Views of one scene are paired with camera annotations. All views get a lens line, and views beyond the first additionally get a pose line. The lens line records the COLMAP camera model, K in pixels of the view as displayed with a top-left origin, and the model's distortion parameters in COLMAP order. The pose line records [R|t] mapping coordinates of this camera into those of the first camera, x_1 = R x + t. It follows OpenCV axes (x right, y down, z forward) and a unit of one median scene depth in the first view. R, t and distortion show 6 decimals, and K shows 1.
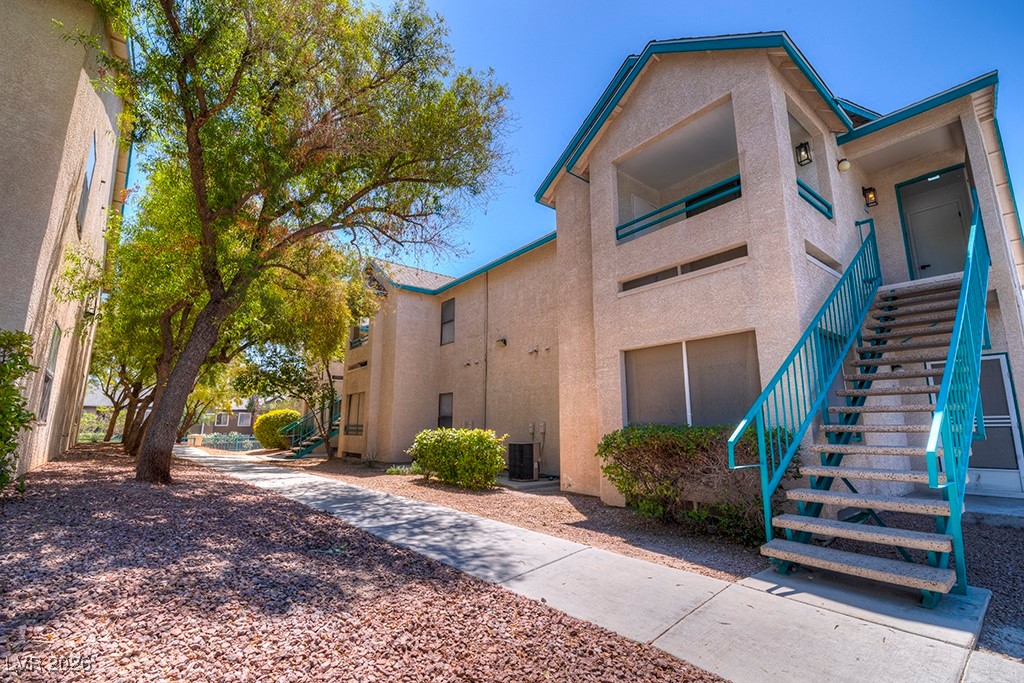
lens RADIAL K [[446.1, 0, 520.1], [0, 446.1, 344.3], [0, 0, 1]] dist [-0.001503, -0.009901]
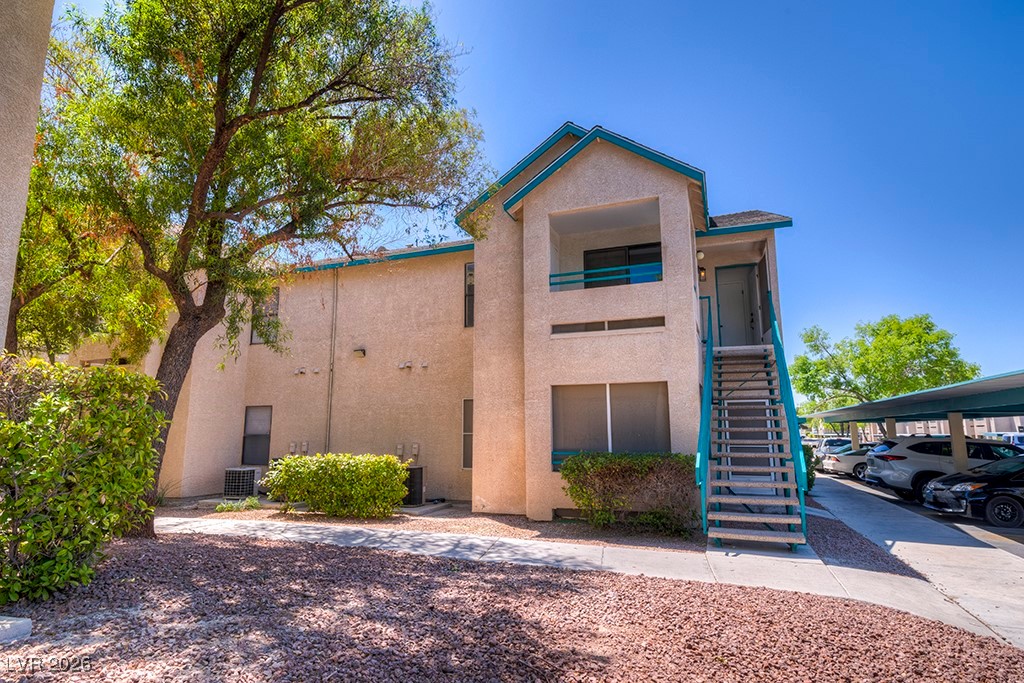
lens RADIAL K [[564.5, 0, 512.0], [0, 564.5, 341.5], [0, 0, 1]] dist [0.002387, 0.000077]
pose [[0.856655, 0.078493, 0.509883, -0.542595], [-0.089254, 0.996003, -0.003373, -0.075602], [-0.508110, -0.042619, 0.860237, -0.172301]]
